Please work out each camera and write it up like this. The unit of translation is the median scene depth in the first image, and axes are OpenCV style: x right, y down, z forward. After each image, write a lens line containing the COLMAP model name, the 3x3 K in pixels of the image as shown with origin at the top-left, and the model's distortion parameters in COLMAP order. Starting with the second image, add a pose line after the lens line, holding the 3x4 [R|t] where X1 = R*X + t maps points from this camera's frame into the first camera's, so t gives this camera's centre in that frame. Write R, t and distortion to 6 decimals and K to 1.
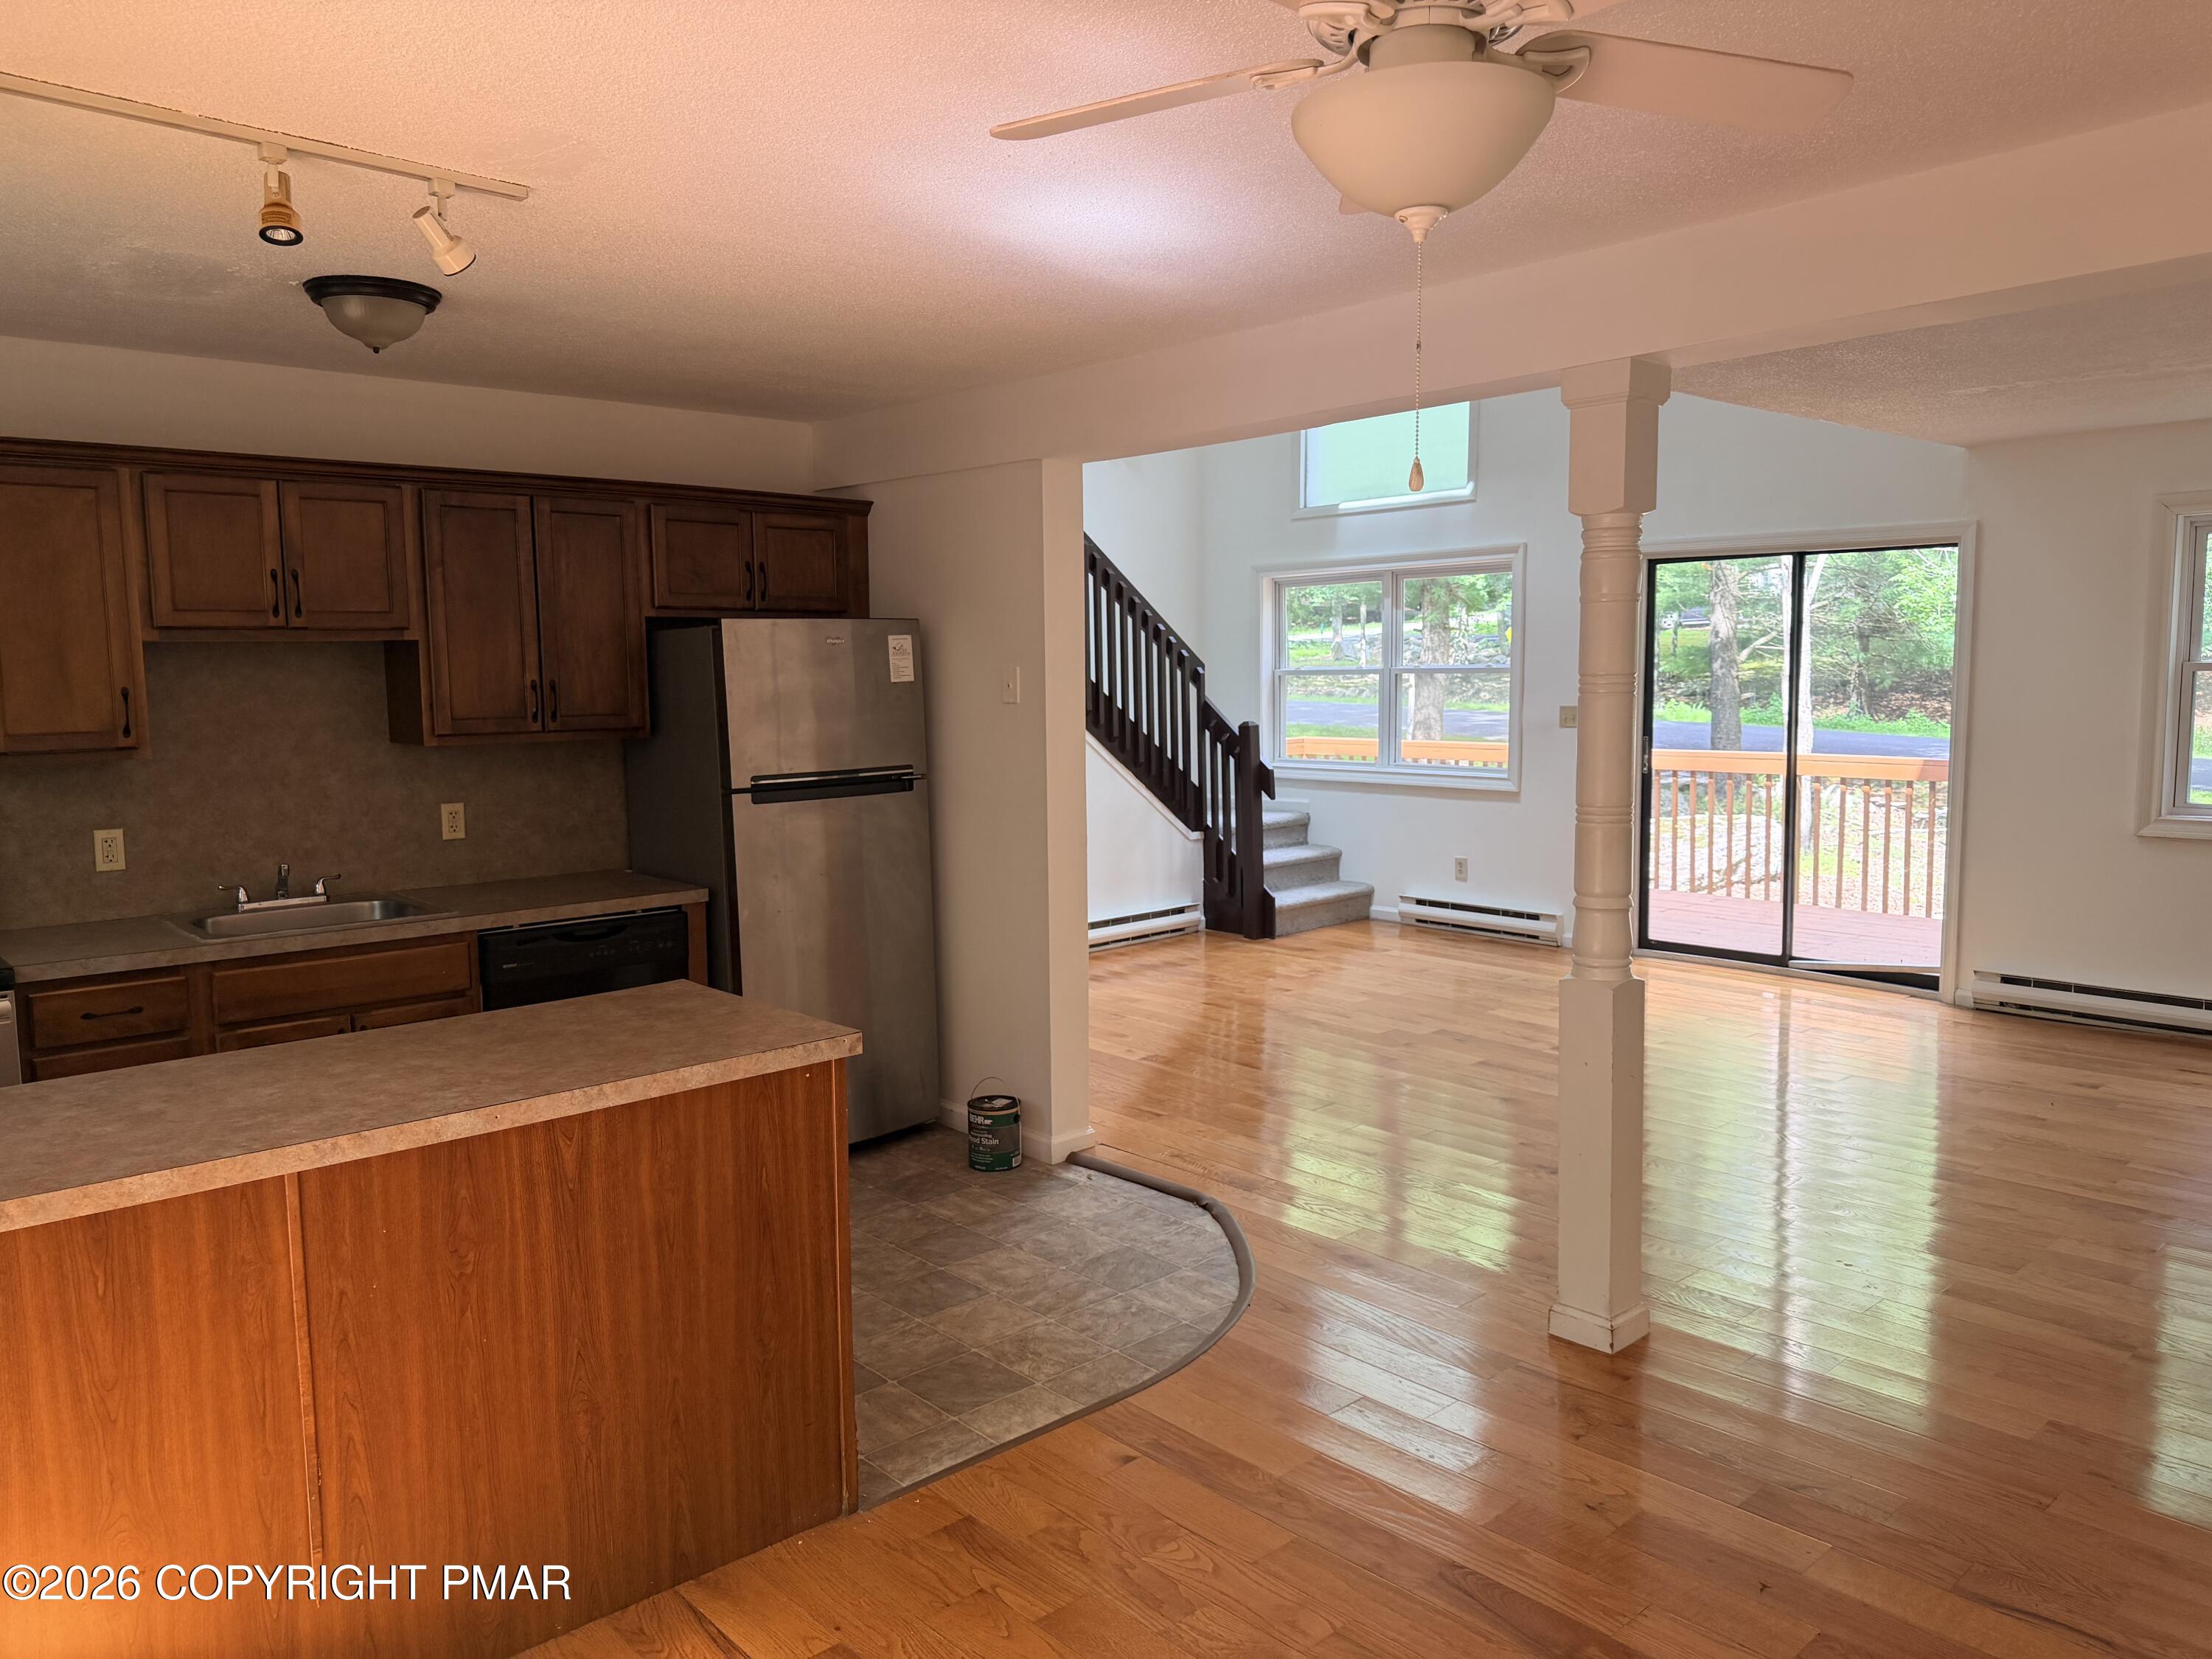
lens RADIAL K [[1563.1, 0, 1106.0], [0, 1563.1, 829.5], [0, 0, 1]] dist [0.099351, -0.145838]
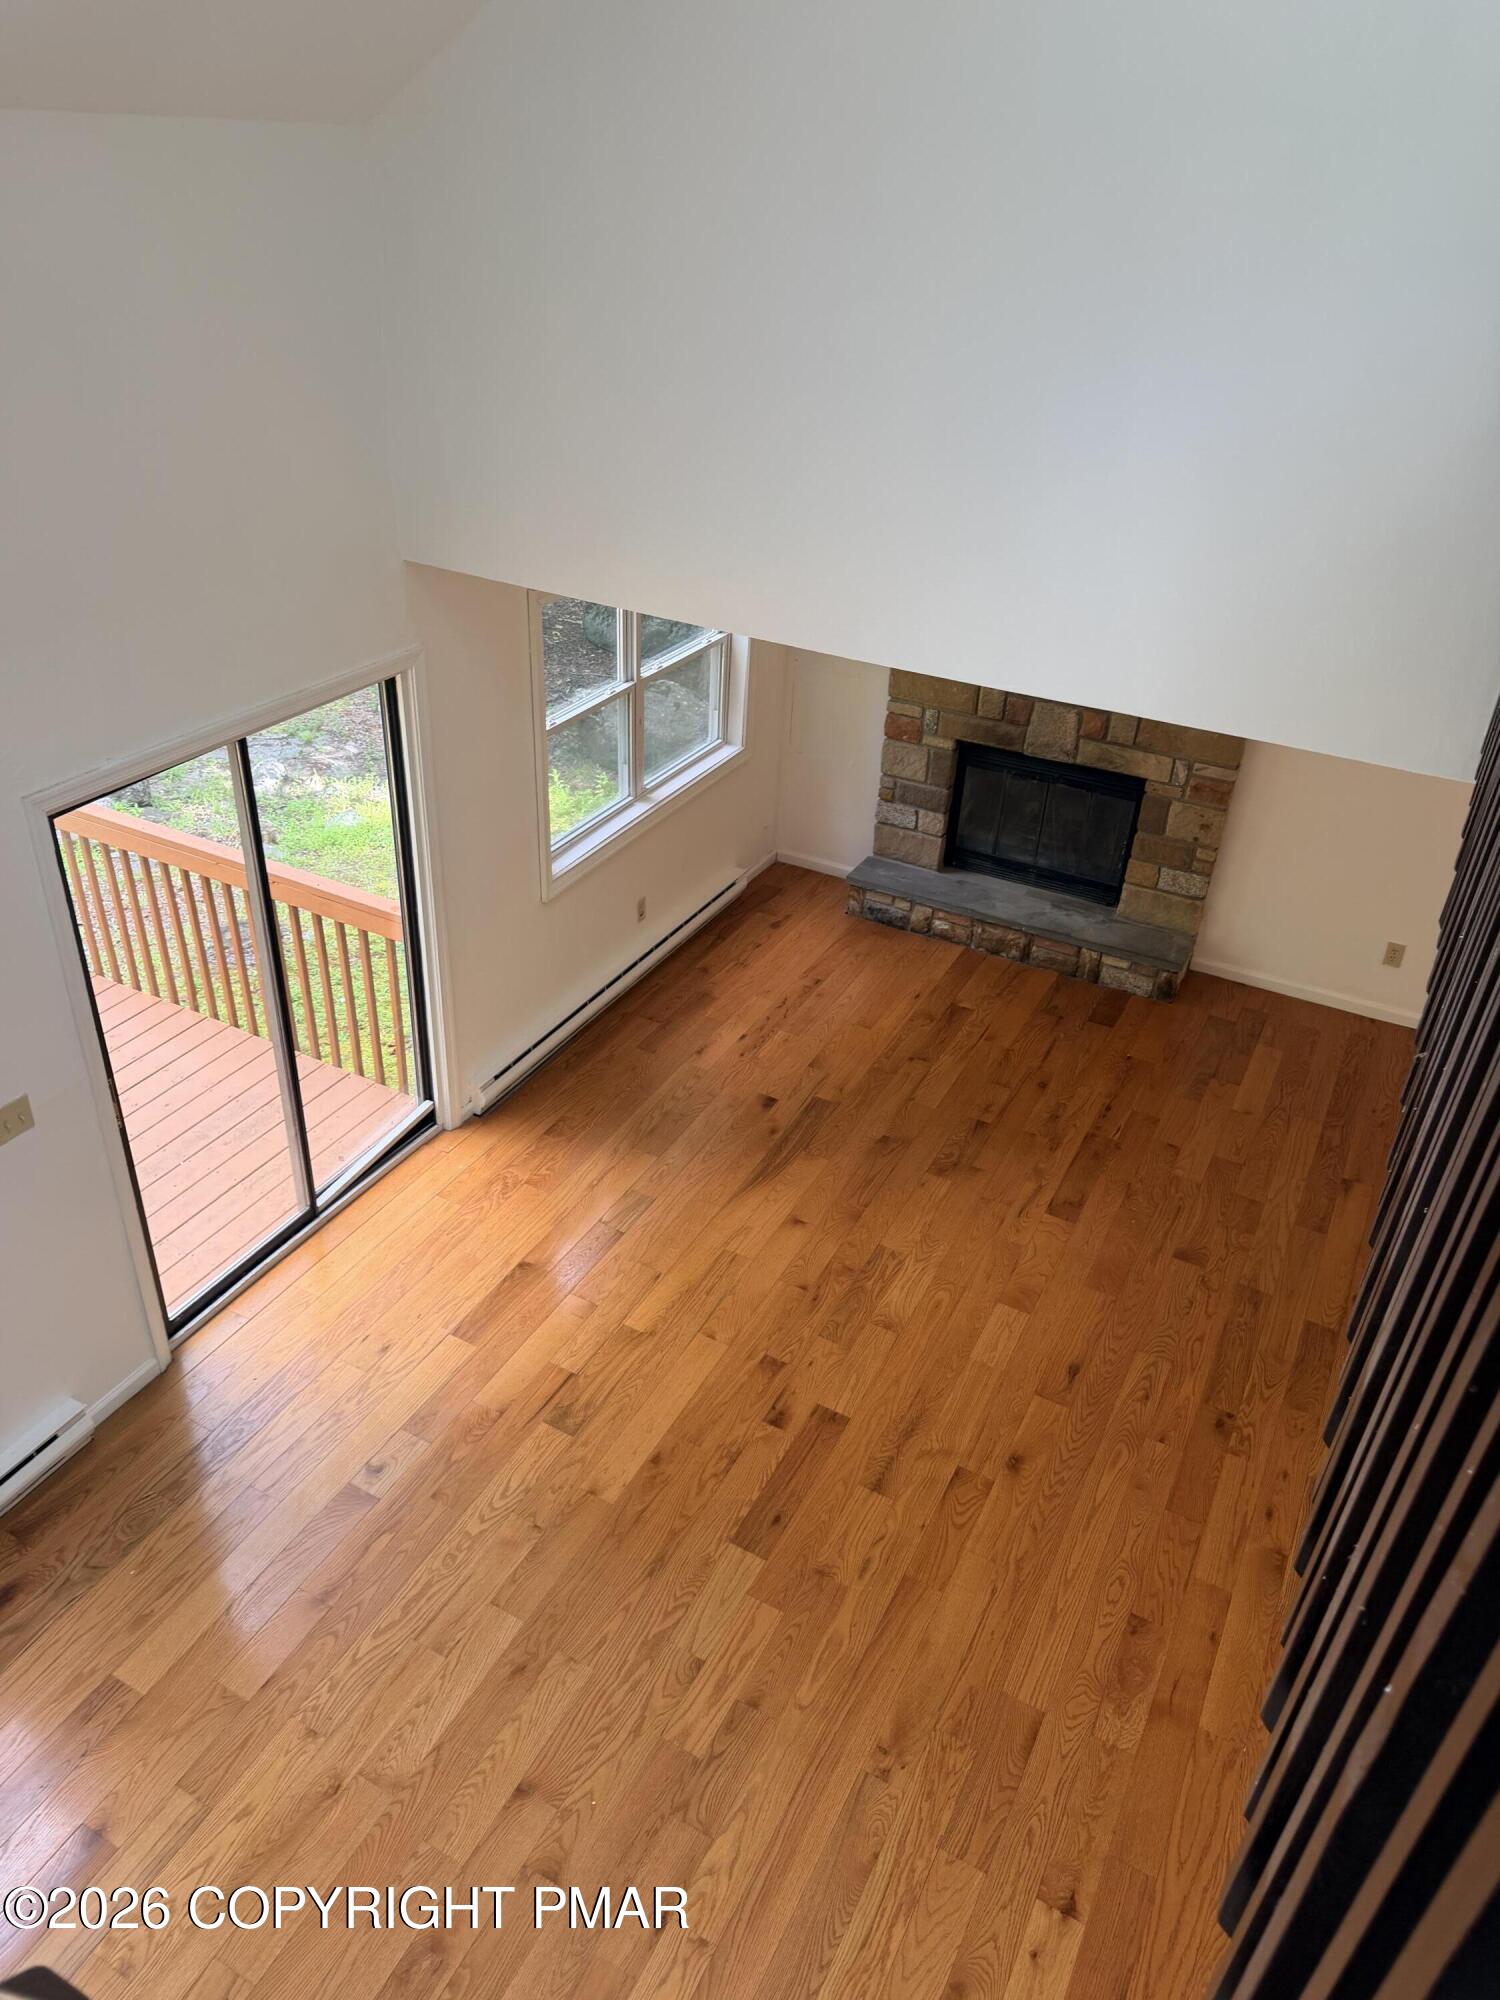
lens RADIAL K [[1397.2, 0, 726.2], [0, 1397.2, 999.4], [0, 0, 1]] dist [0.120846, -0.177832]
pose [[-0.340251, -0.497363, 0.798034, -0.261031], [0.066957, 0.833702, 0.548140, -0.626336], [-0.937948, 0.239940, -0.250366, 1.559599]]
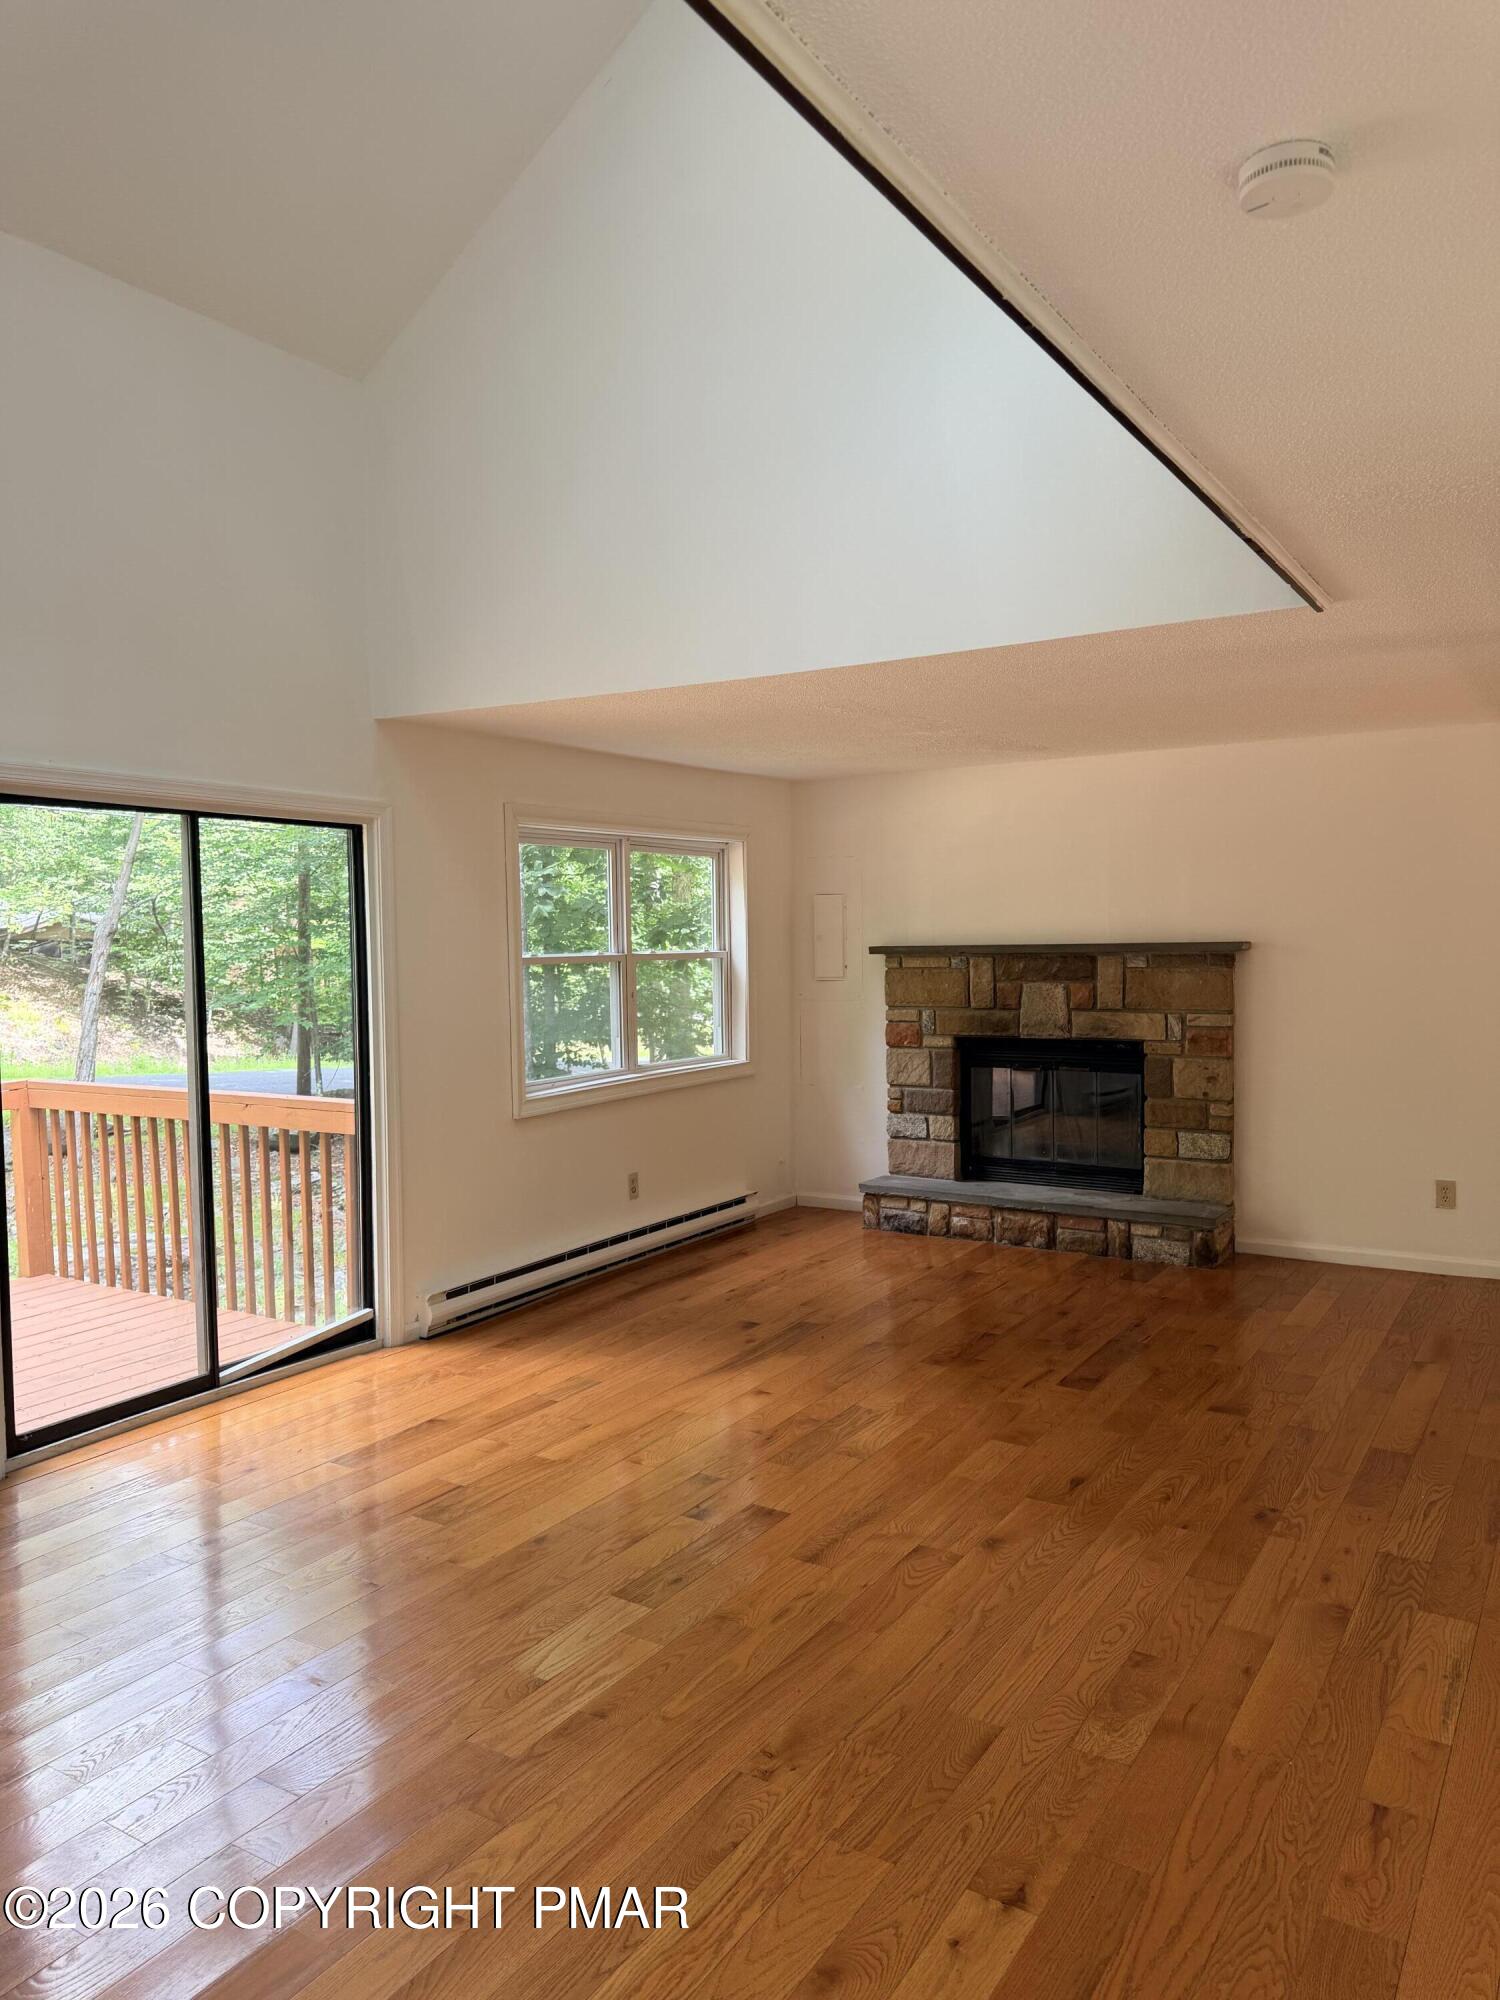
lens RADIAL K [[1401.1, 0, 750.0], [0, 1401.1, 1000.0], [0, 0, 1]] dist [0.129443, -0.181075]
pose [[-0.277002, -0.029479, 0.960417, -0.407825], [0.121678, 0.990407, 0.065494, -0.161356], [-0.953134, 0.135003, -0.270758, 1.499044]]
